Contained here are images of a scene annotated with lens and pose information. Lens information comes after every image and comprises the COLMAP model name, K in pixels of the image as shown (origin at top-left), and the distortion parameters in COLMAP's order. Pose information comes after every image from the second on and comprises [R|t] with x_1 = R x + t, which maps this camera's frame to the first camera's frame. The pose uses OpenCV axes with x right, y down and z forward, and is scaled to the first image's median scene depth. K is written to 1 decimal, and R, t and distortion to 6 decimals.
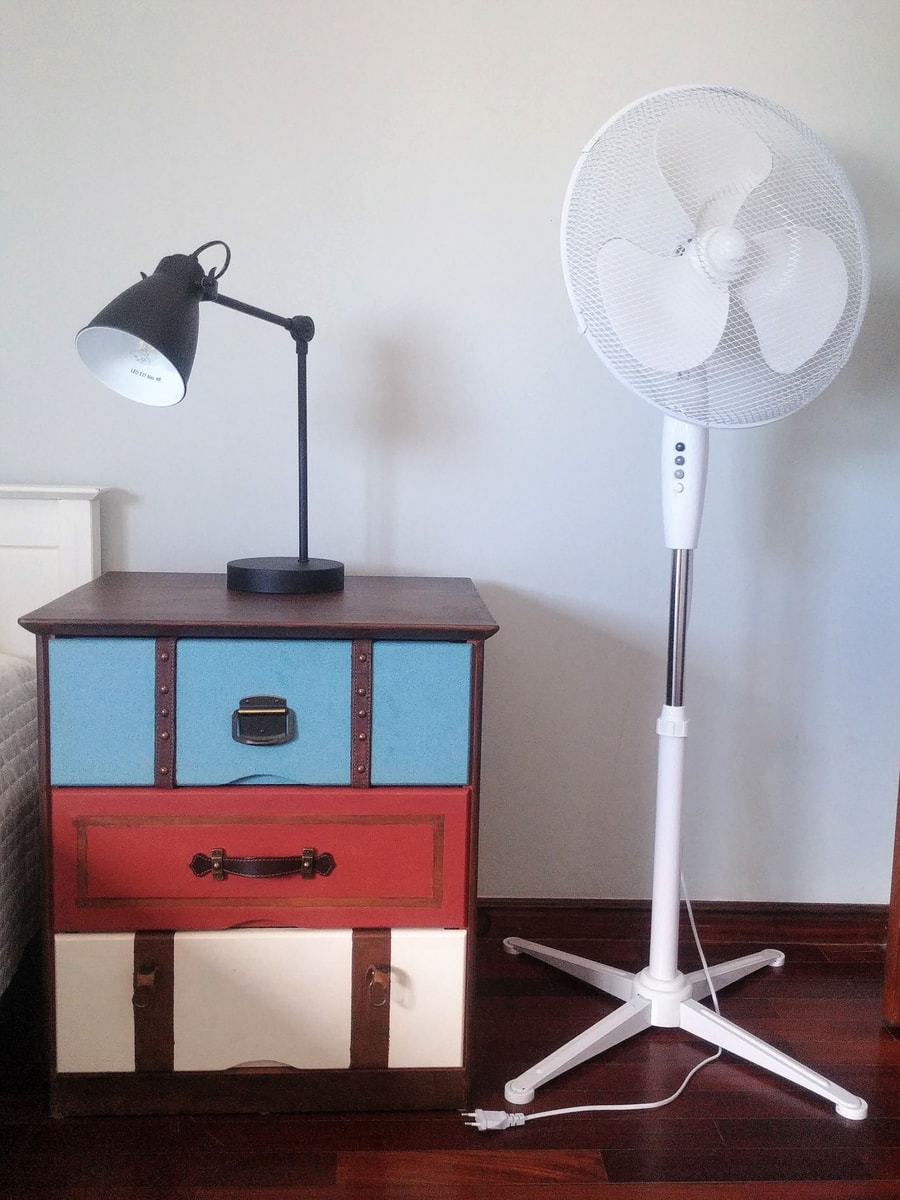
lens RADIAL K [[1168.9, 0, 450.0], [0, 1168.9, 600.0], [0, 0, 1]] dist [0.054866, -0.004157]
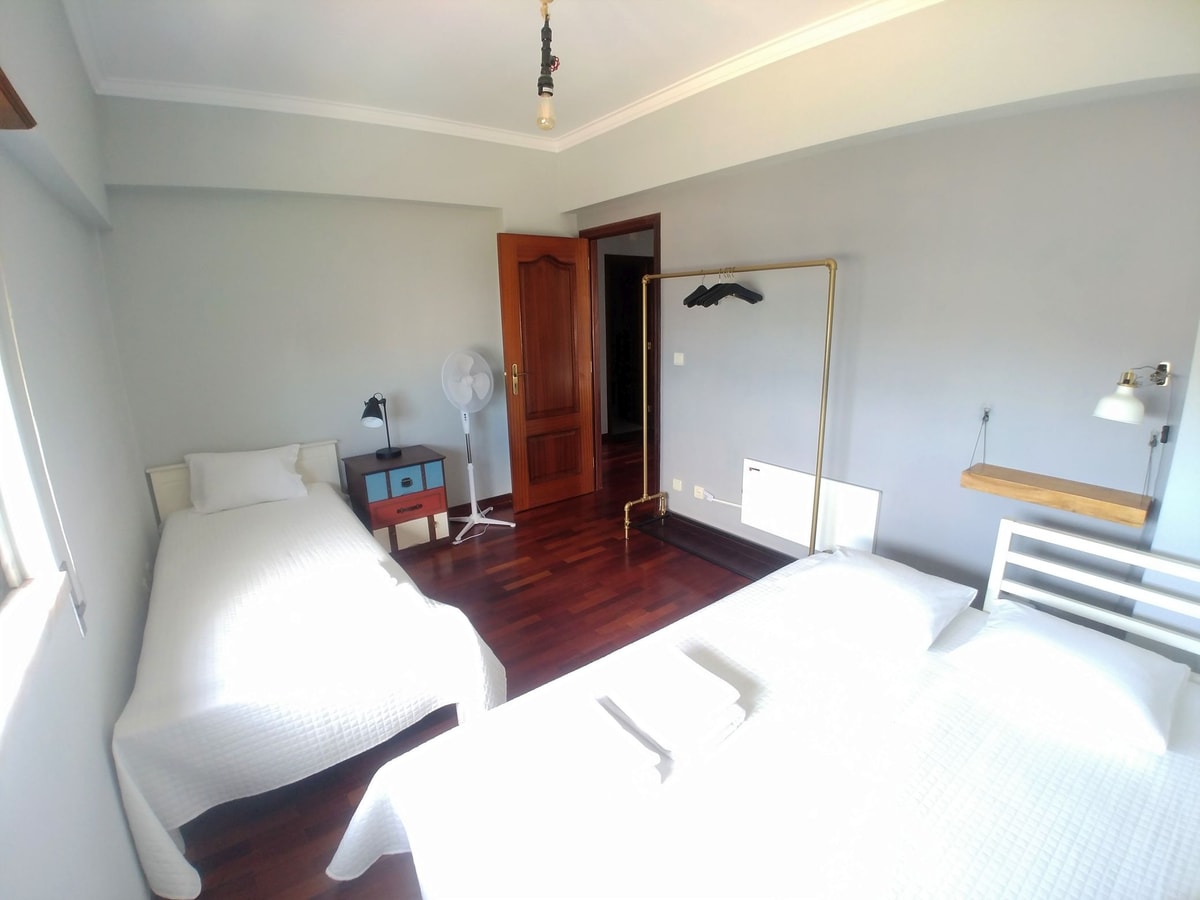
lens RADIAL K [[545.7, 0, 600.0], [0, 545.7, 450.0], [0, 0, 1]] dist [-0.064642, -0.001326]
pose [[0.812199, -0.182519, 0.554094, -0.754734], [0.117396, 0.981503, 0.151228, -0.300901], [-0.571447, -0.057779, 0.818603, -1.464137]]
